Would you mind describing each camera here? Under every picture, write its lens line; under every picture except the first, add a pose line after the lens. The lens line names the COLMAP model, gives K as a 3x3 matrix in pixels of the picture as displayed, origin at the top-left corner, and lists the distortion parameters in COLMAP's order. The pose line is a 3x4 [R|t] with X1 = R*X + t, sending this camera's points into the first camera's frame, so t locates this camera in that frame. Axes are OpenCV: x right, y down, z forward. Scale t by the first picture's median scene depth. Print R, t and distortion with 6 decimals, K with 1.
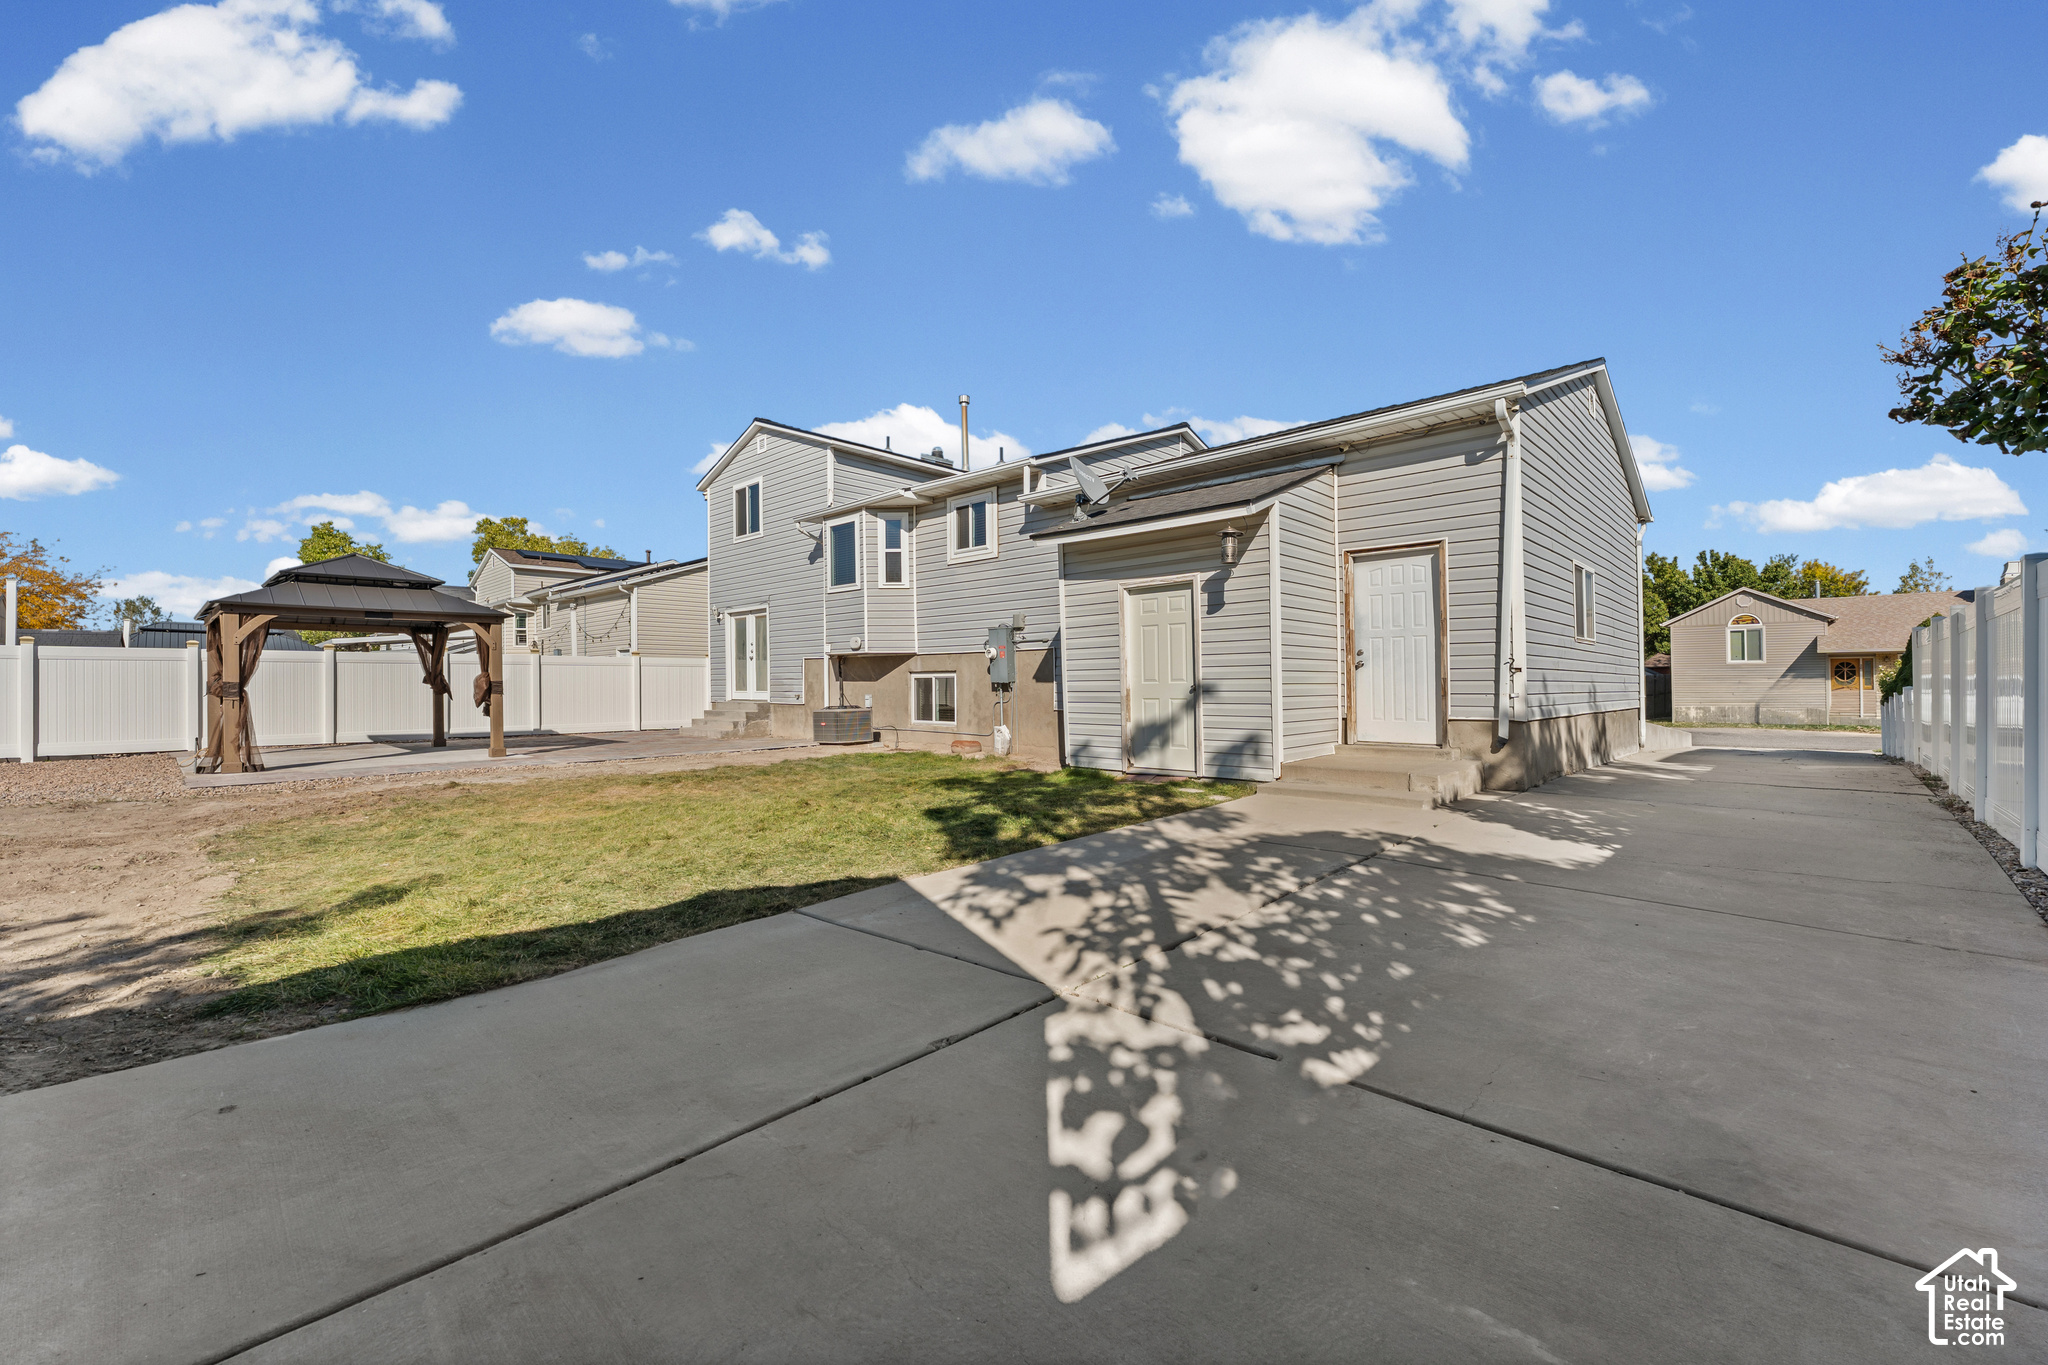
lens RADIAL K [[827.8, 0, 1020.8], [0, 827.8, 684.1], [0, 0, 1]] dist [0.001174, 0.000023]
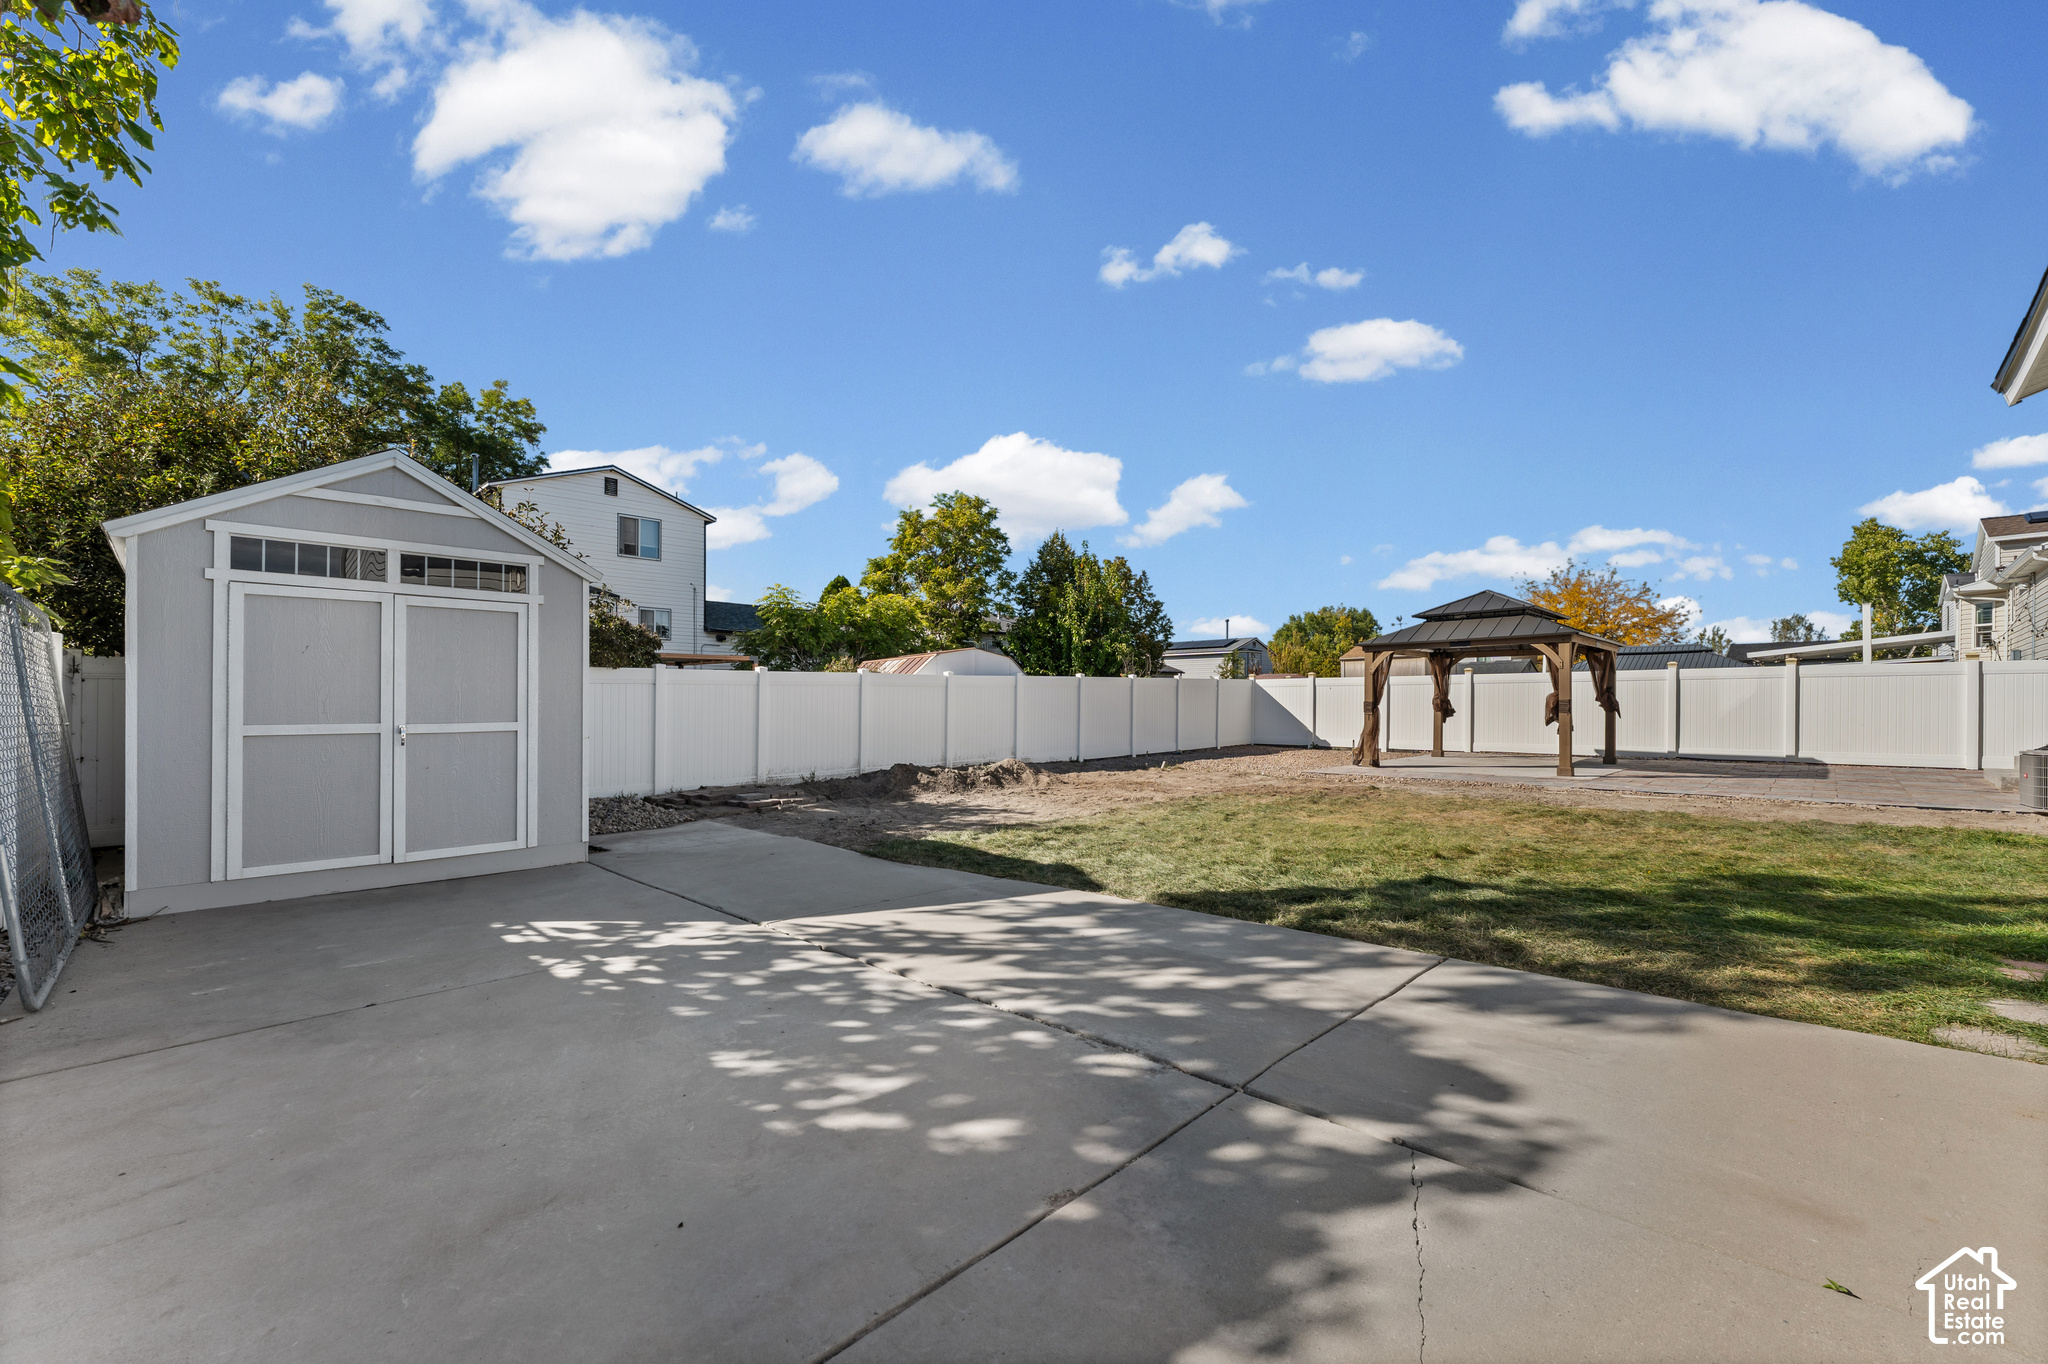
lens RADIAL K [[827.8, 0, 1020.9], [0, 827.8, 696.6], [0, 0, 1]] dist [0.001174, 0.000023]
pose [[-0.021041, -0.004798, -0.999767, 1.258862], [0.005165, 0.999975, -0.004908, -0.020116], [0.999765, -0.005267, -0.021016, 1.241621]]
